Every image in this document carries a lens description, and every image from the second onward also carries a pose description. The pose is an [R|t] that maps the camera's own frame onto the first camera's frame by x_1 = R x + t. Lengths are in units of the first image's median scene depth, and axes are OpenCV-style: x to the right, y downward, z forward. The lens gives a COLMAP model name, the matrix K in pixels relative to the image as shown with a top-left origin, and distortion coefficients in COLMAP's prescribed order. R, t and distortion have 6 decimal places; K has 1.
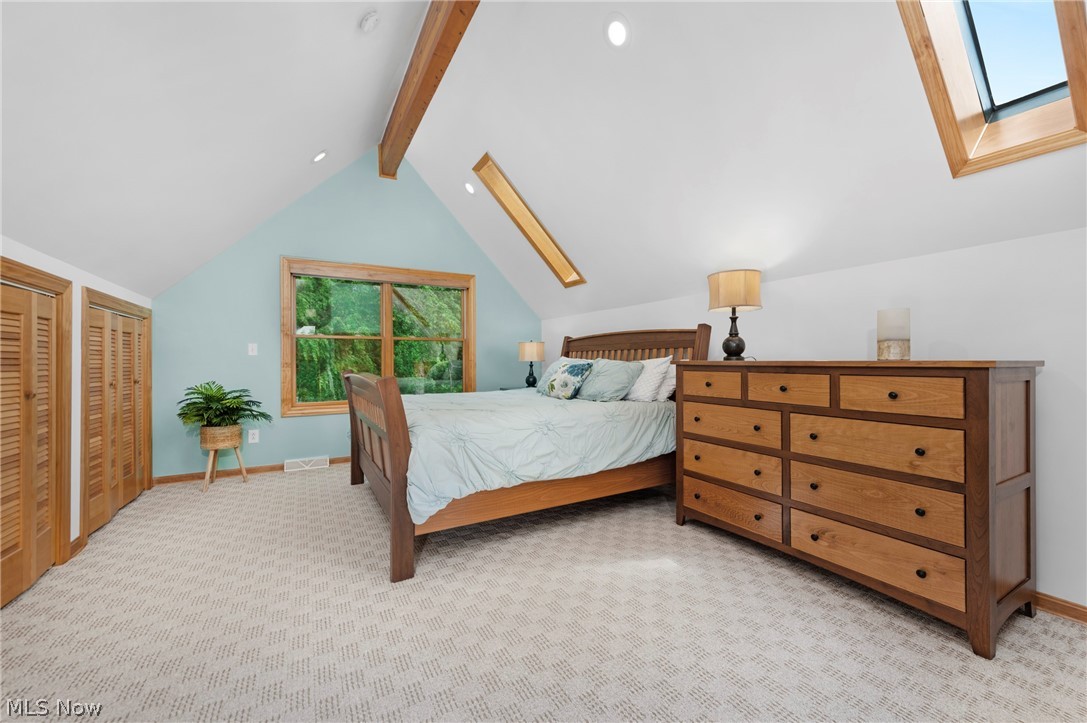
lens RADIAL K [[429.4, 0, 553.7], [0, 429.4, 358.6], [0, 0, 1]] dist [0.014415, -0.000281]
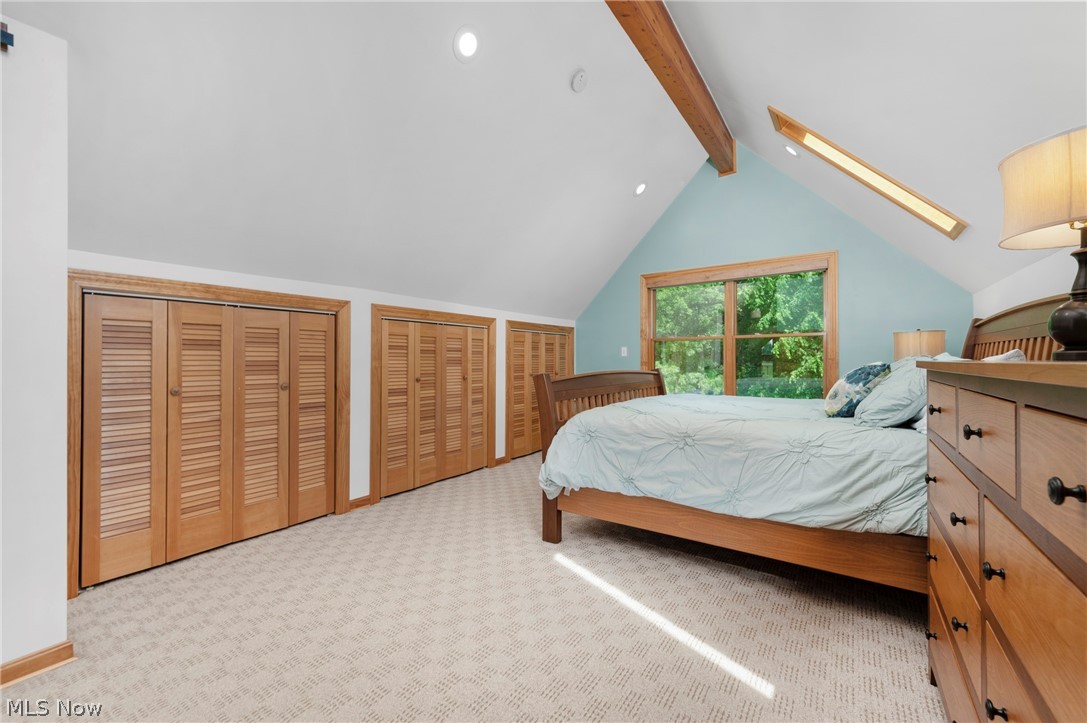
lens RADIAL K [[429.4, 0, 553.7], [0, 429.4, 358.6], [0, 0, 1]] dist [0.014415, -0.000281]
pose [[0.431644, -0.004239, -0.902034, 0.585284], [0.010436, 0.999946, 0.000294, -0.003098], [0.901984, -0.009540, 0.431665, 0.383841]]
